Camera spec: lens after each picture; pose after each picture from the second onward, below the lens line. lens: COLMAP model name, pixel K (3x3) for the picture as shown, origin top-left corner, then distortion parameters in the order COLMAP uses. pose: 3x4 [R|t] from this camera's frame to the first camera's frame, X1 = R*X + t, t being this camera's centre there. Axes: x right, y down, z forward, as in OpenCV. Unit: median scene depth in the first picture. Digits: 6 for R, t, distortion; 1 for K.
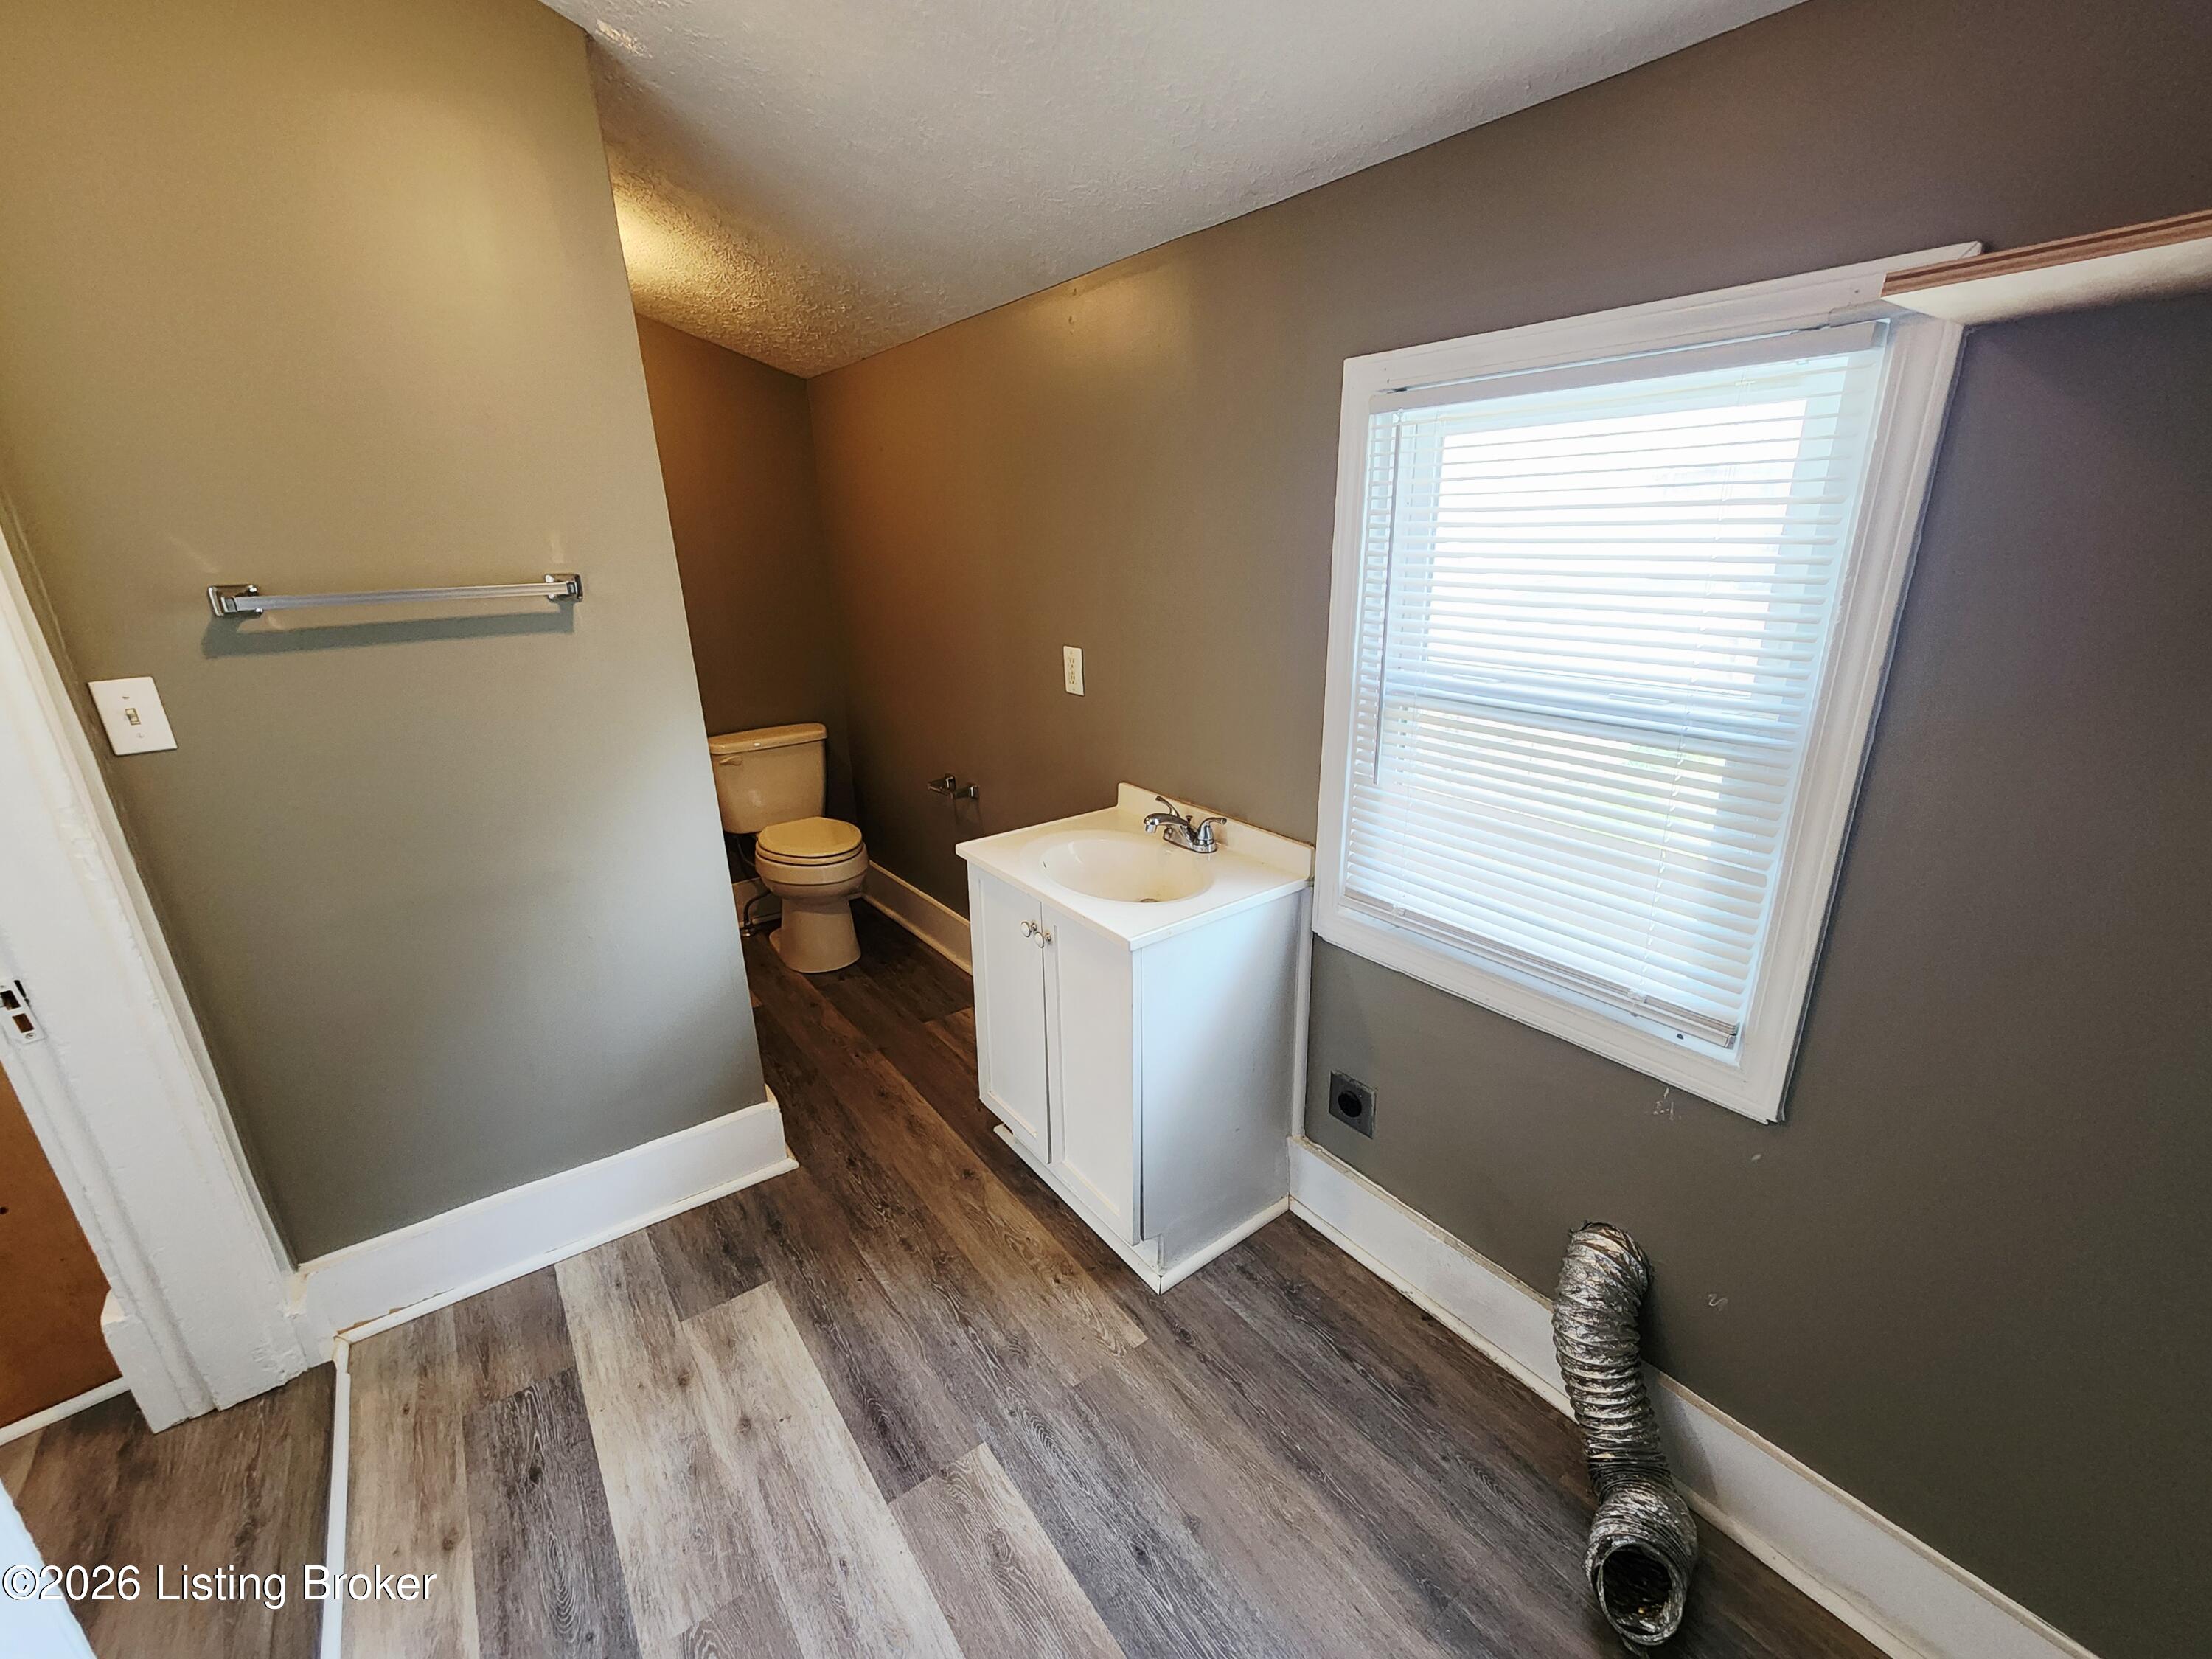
lens RADIAL K [[914.3, 0, 1109.4], [0, 914.3, 839.3], [0, 0, 1]] dist [0.000060, 0.000576]
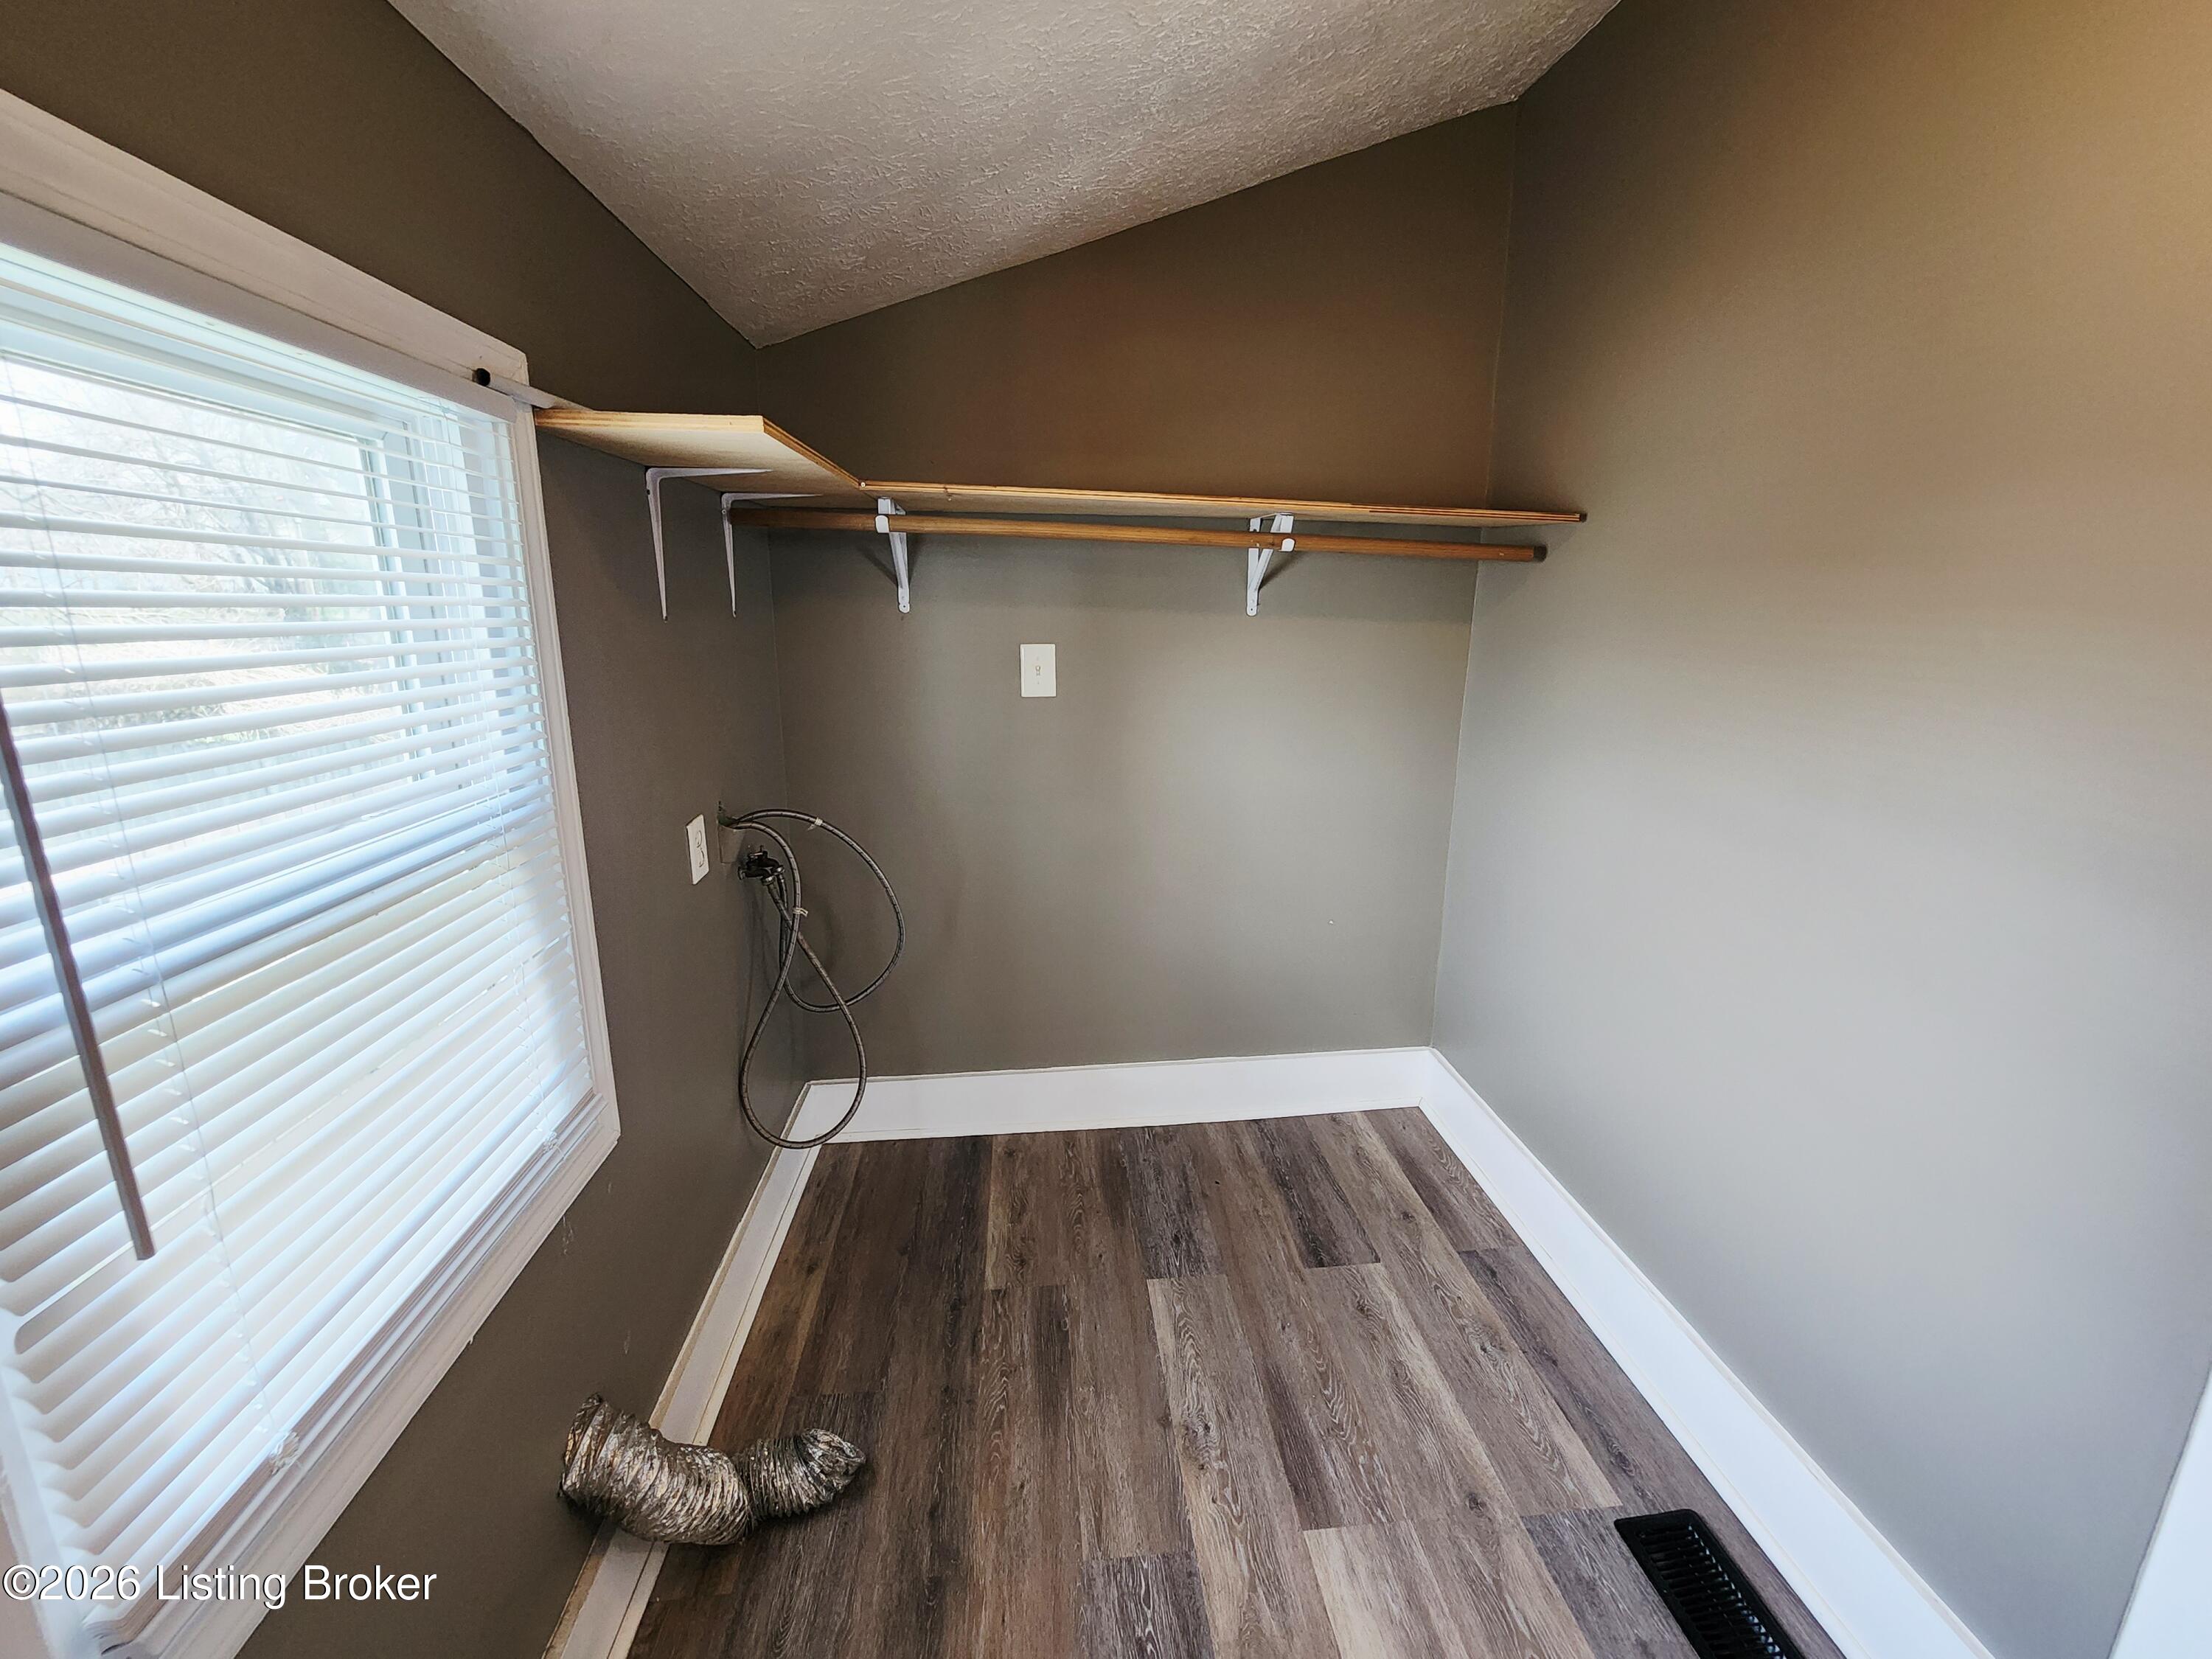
lens RADIAL K [[914.3, 0, 1098.9], [0, 914.3, 819.9], [0, 0, 1]] dist [0.000060, 0.000576]
pose [[-0.849072, -0.103037, 0.518132, -0.234816], [0.183325, 0.862375, 0.471912, -0.359551], [-0.495449, 0.495674, -0.713329, 1.121467]]
